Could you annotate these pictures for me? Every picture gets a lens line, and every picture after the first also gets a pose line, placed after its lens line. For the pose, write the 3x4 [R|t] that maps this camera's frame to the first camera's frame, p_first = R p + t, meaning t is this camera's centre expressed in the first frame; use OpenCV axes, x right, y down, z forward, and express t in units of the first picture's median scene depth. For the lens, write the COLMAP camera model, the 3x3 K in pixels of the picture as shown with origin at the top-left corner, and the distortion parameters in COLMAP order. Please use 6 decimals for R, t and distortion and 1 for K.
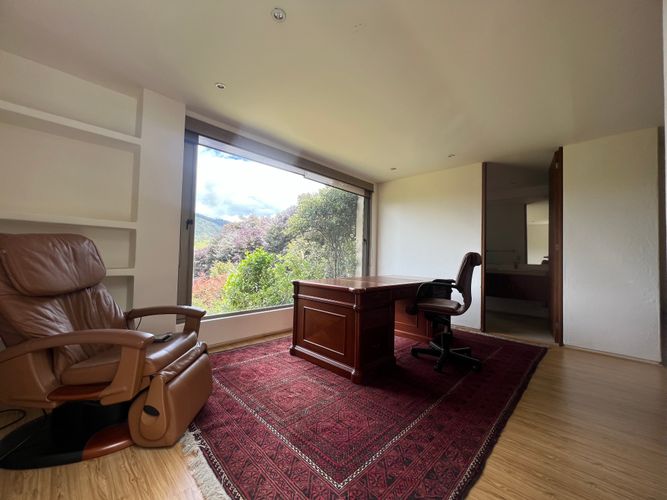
lens RADIAL K [[267.4, 0, 331.8], [0, 267.4, 248.9], [0, 0, 1]] dist [-0.003017, 0.000293]
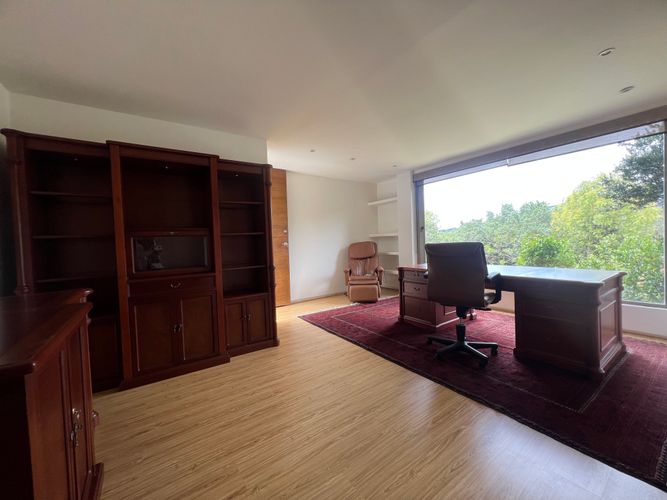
lens RADIAL K [[267.4, 0, 331.8], [0, 267.4, 248.9], [0, 0, 1]] dist [-0.003017, 0.000293]
pose [[-0.211078, 0.004111, -0.977461, 2.051089], [0.064309, 0.997883, -0.009690, 0.034038], [0.975351, -0.064905, -0.210896, 1.071585]]
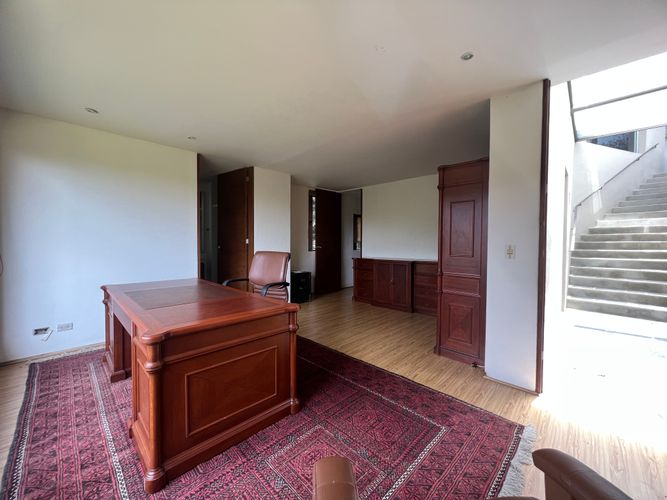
lens RADIAL K [[267.4, 0, 331.8], [0, 267.4, 248.9], [0, 0, 1]] dist [-0.003017, 0.000293]
pose [[0.011504, -0.053152, 0.998520, -0.843906], [-0.029680, 0.998128, 0.053473, -0.091267], [-0.999493, -0.030251, 0.009905, 0.994691]]
